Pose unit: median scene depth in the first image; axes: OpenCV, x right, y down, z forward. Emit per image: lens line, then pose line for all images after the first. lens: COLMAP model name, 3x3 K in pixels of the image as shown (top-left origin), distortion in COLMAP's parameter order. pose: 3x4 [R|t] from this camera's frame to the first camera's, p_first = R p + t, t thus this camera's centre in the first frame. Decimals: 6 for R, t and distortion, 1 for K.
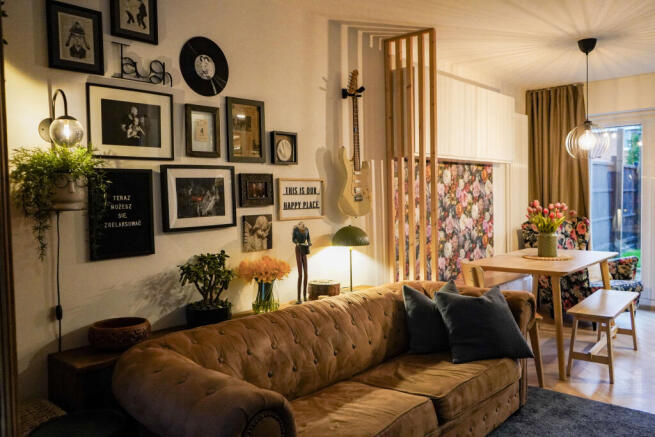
lens RADIAL K [[524.9, 0, 330.6], [0, 524.9, 217.3], [0, 0, 1]] dist [-0.011820, 0.016430]
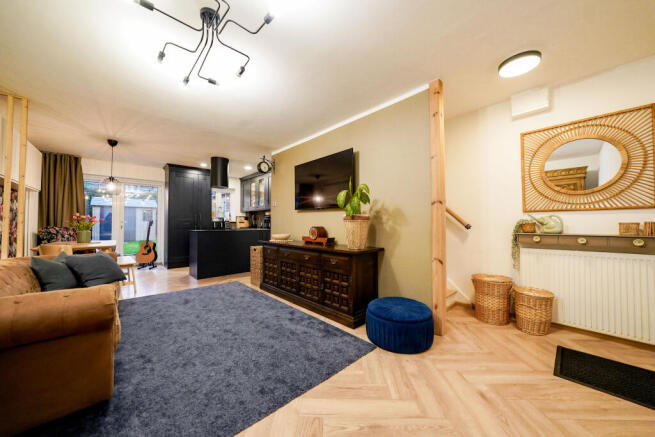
lens RADIAL K [[231.5, 0, 325.4], [0, 231.5, 218.6], [0, 0, 1]] dist [-0.018565, 0.003048]
pose [[0.099419, 0.045642, 0.993998, -0.448816], [0.036464, 0.998109, -0.049478, 0.082507], [-0.994377, 0.041164, 0.097567, 0.057203]]
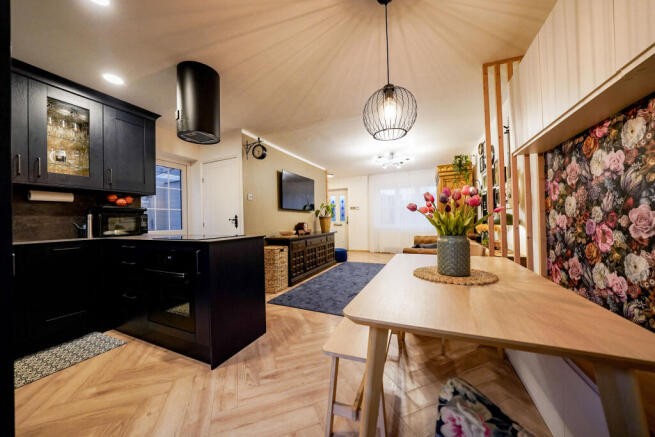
lens RADIAL K [[231.5, 0, 320.6], [0, 231.5, 215.8], [0, 0, 1]] dist [-0.018565, 0.003048]
pose [[-0.960951, 0.036016, -0.274363, 0.876541], [0.031141, 0.999271, 0.022105, -0.010976], [0.274959, 0.012698, -0.961372, 1.669212]]
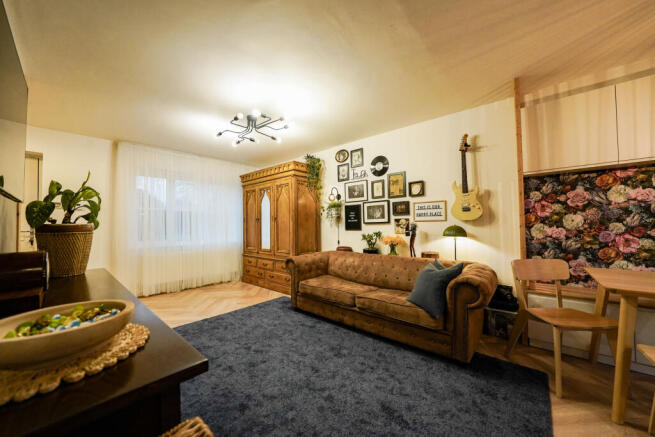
lens RADIAL K [[231.5, 0, 324.0], [0, 231.5, 222.3], [0, 0, 1]] dist [-0.018565, 0.003048]
pose [[0.011117, 0.009016, -0.999898, 0.896023], [-0.031435, 0.999468, 0.008663, 0.013828], [0.999444, 0.031336, 0.011395, 0.612012]]
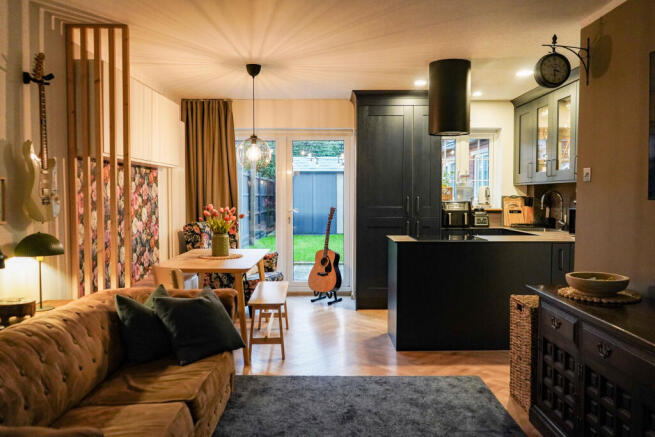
lens RADIAL K [[524.9, 0, 326.1], [0, 524.9, 218.8], [0, 0, 1]] dist [-0.011820, 0.016430]
pose [[0.751054, -0.008983, 0.660179, -0.196141], [0.008258, 0.999957, 0.004212, -0.007064], [-0.660189, 0.002288, 0.751096, 0.044191]]
